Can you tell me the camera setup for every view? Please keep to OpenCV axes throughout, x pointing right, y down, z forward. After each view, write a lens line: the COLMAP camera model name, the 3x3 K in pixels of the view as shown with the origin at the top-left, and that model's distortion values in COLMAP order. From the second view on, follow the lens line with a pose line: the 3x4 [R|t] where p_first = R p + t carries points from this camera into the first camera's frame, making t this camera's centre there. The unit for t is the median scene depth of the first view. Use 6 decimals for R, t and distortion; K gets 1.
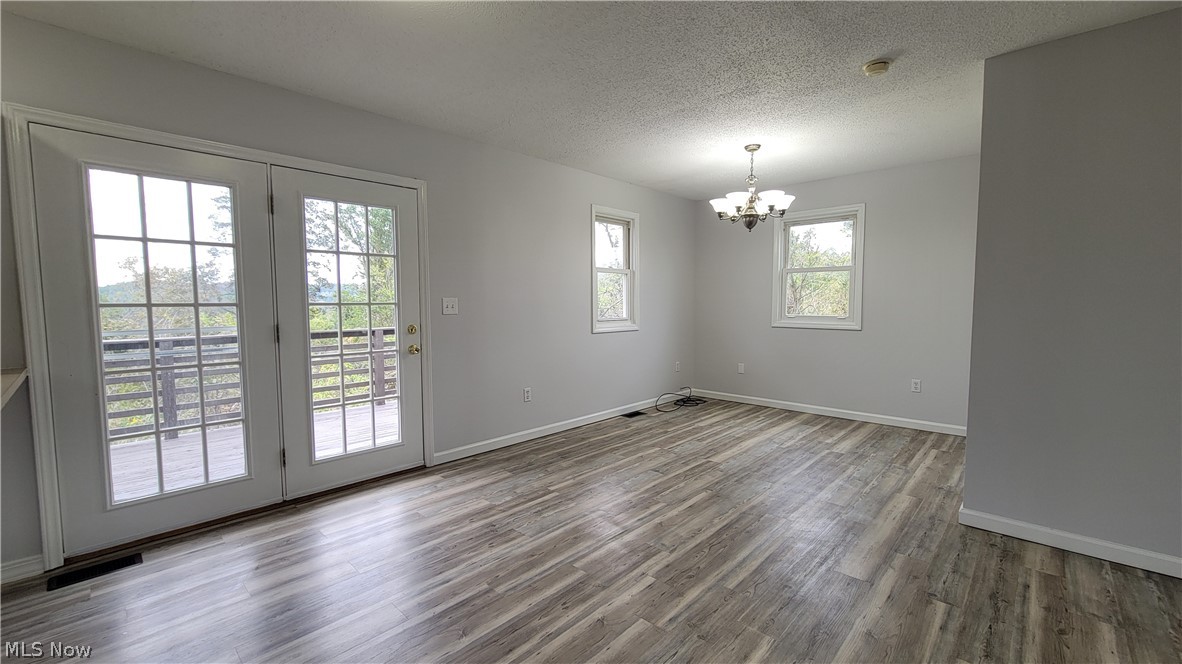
lens RADIAL K [[486.7, 0, 595.5], [0, 486.7, 336.0], [0, 0, 1]] dist [-0.013714, 0.002114]
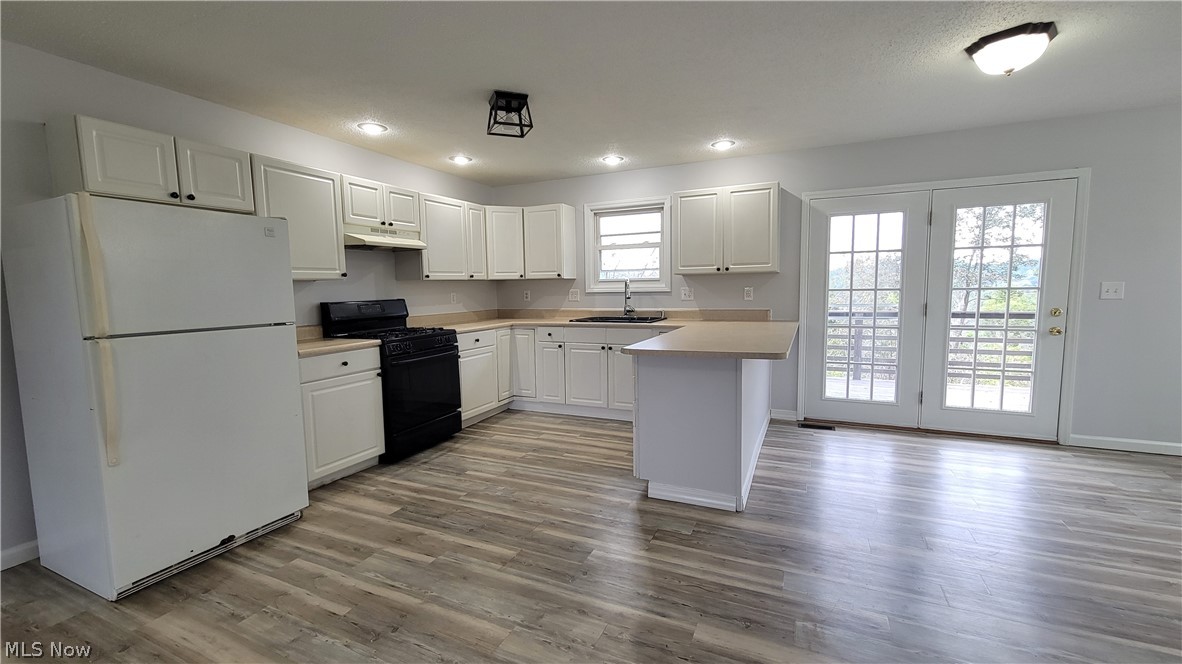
lens RADIAL K [[486.7, 0, 586.1], [0, 486.7, 334.1], [0, 0, 1]] dist [-0.013714, 0.002114]
pose [[0.320502, 0.087849, -0.943165, 0.355312], [-0.051191, 0.995842, 0.075360, 0.009480], [0.945863, 0.024129, 0.323667, -0.387746]]
